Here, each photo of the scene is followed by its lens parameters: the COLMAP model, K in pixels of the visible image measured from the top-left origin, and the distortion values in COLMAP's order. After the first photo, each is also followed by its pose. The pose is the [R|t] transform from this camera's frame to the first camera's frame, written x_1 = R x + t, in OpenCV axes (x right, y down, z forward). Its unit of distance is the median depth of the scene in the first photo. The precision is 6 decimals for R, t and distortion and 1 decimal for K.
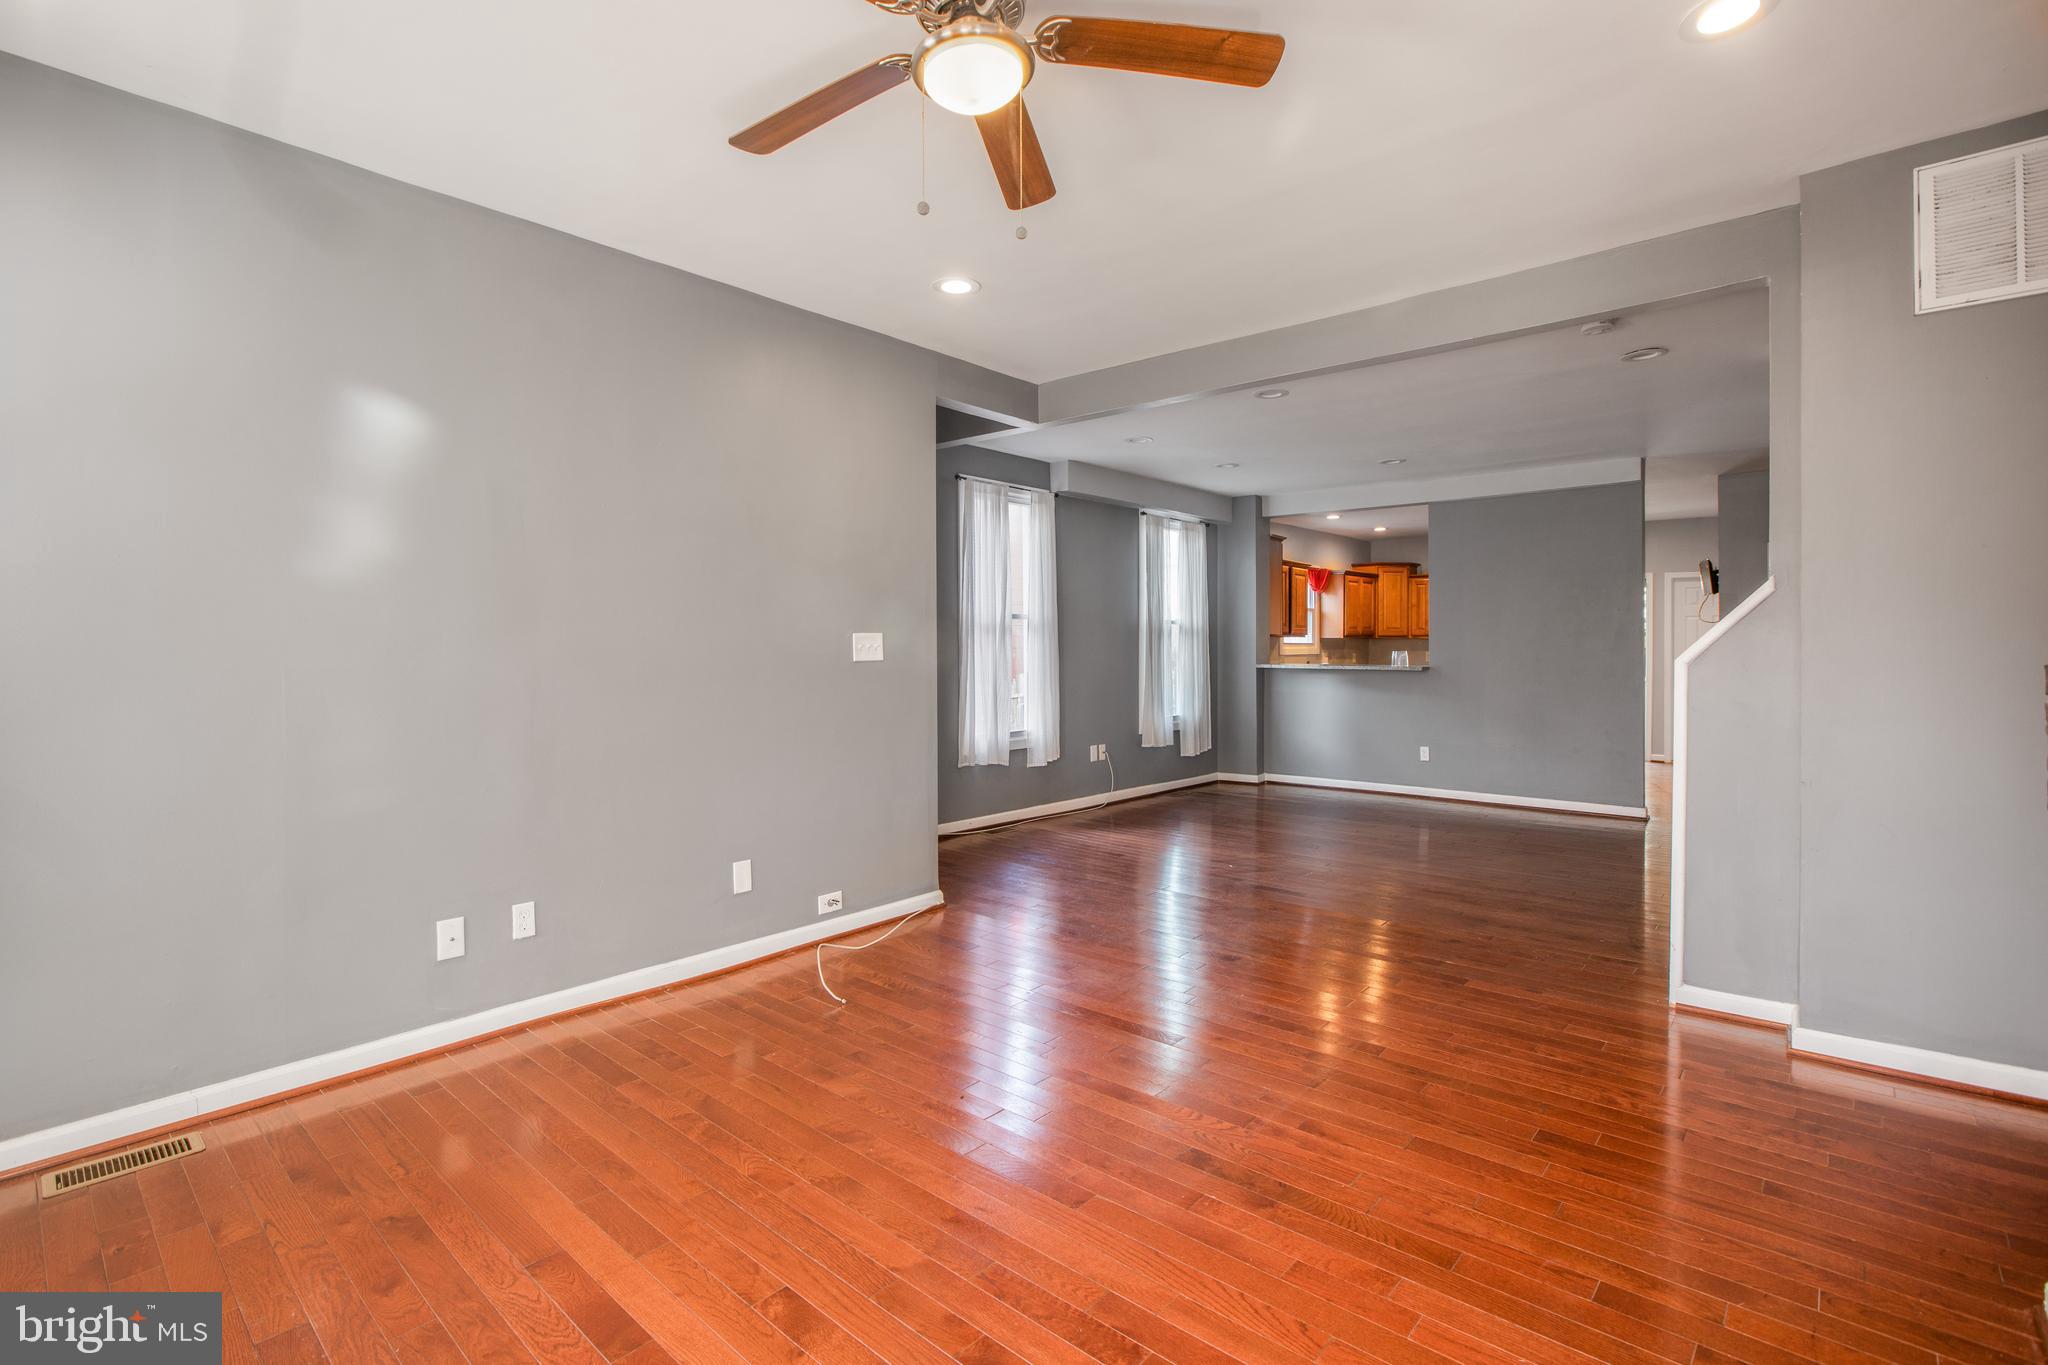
lens RADIAL K [[959.2, 0, 1015.8], [0, 959.2, 666.0], [0, 0, 1]] dist [-0.058068, 0.021814]
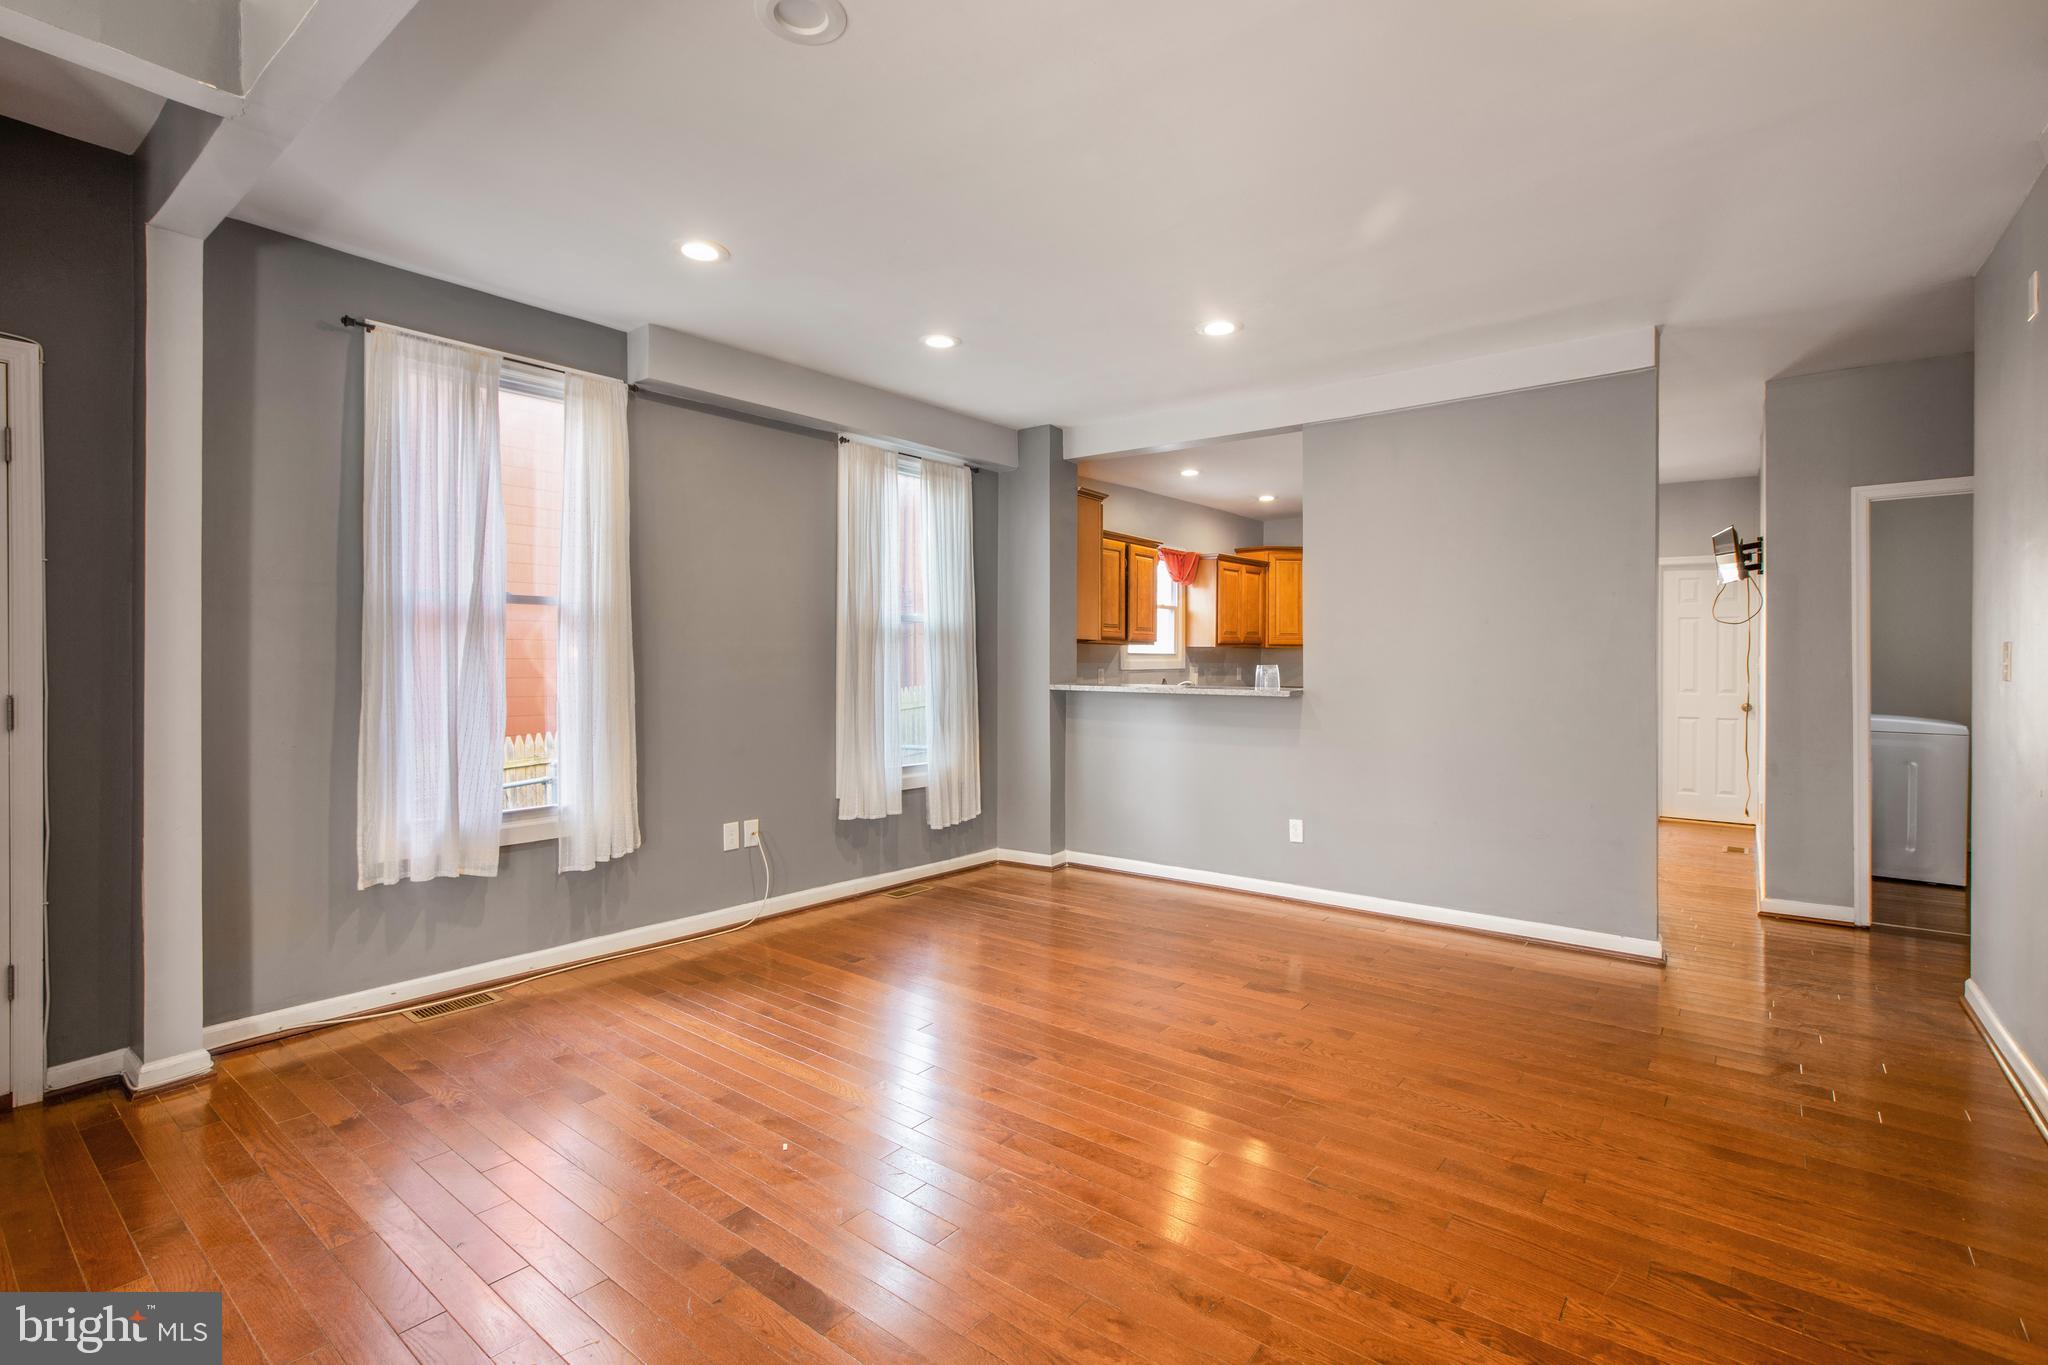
lens RADIAL K [[952.5, 0, 1013.9], [0, 952.5, 669.6], [0, 0, 1]] dist [-0.042501, 0.024007]
pose [[0.999026, 0.004479, 0.043895, 0.210815], [-0.004118, 0.999957, -0.008310, -0.006924], [-0.043931, 0.008121, 0.999002, 0.374094]]
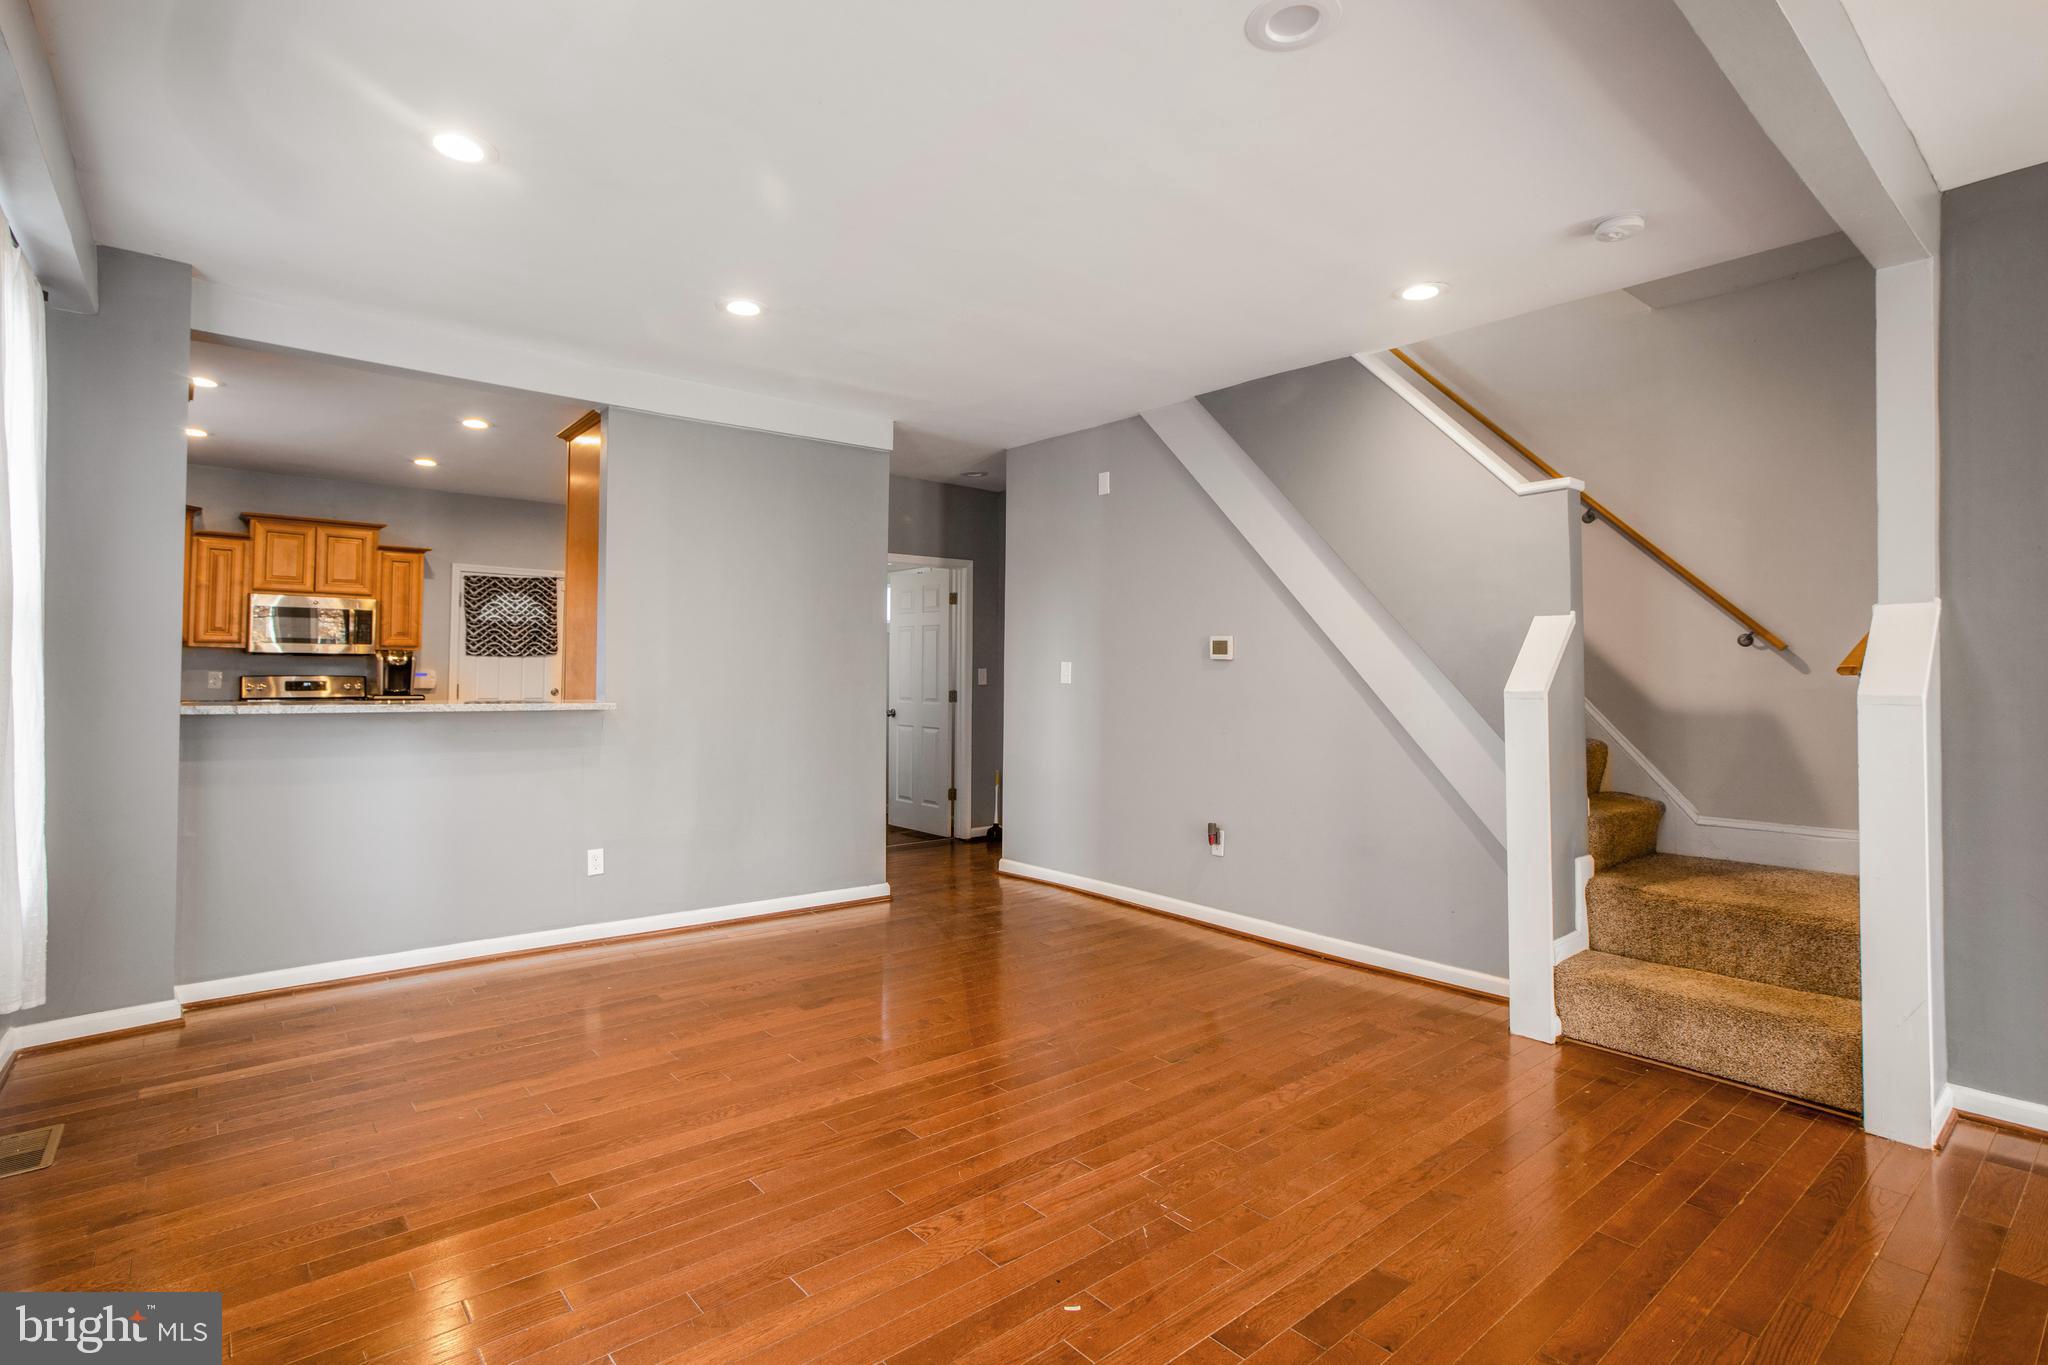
lens RADIAL K [[993.9, 0, 999.0], [0, 993.9, 638.8], [0, 0, 1]] dist [-0.044529, 0.026906]
pose [[0.156091, 0.037325, 0.987037, -0.088970], [0.008455, 0.999199, -0.039122, -0.010985], [-0.987706, 0.014452, 0.155650, 0.653195]]
